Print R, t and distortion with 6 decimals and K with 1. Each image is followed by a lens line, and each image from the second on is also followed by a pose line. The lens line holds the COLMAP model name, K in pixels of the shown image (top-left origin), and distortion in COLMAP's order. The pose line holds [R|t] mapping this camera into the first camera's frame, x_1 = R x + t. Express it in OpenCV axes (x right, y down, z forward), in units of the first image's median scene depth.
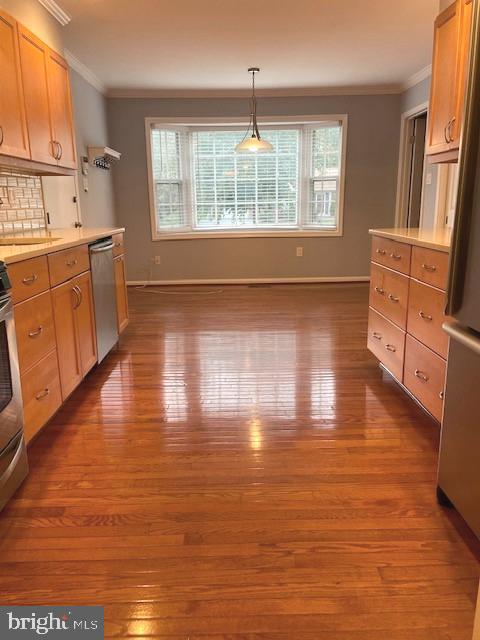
lens RADIAL K [[481.8, 0, 238.8], [0, 481.8, 317.5], [0, 0, 1]] dist [0.035907, -0.042091]
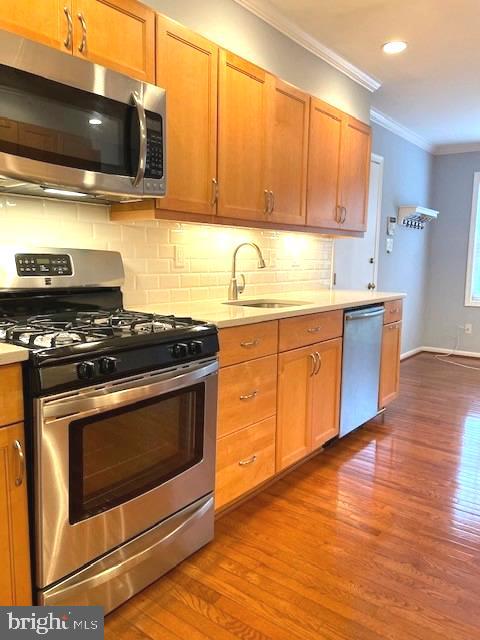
lens RADIAL K [[481.8, 0, 243.9], [0, 481.8, 317.2], [0, 0, 1]] dist [0.035907, -0.042091]
pose [[0.779182, 0.103428, -0.618206, 0.130149], [-0.170622, 0.984046, -0.050416, -0.060741], [0.603128, 0.144762, 0.784398, 0.154627]]
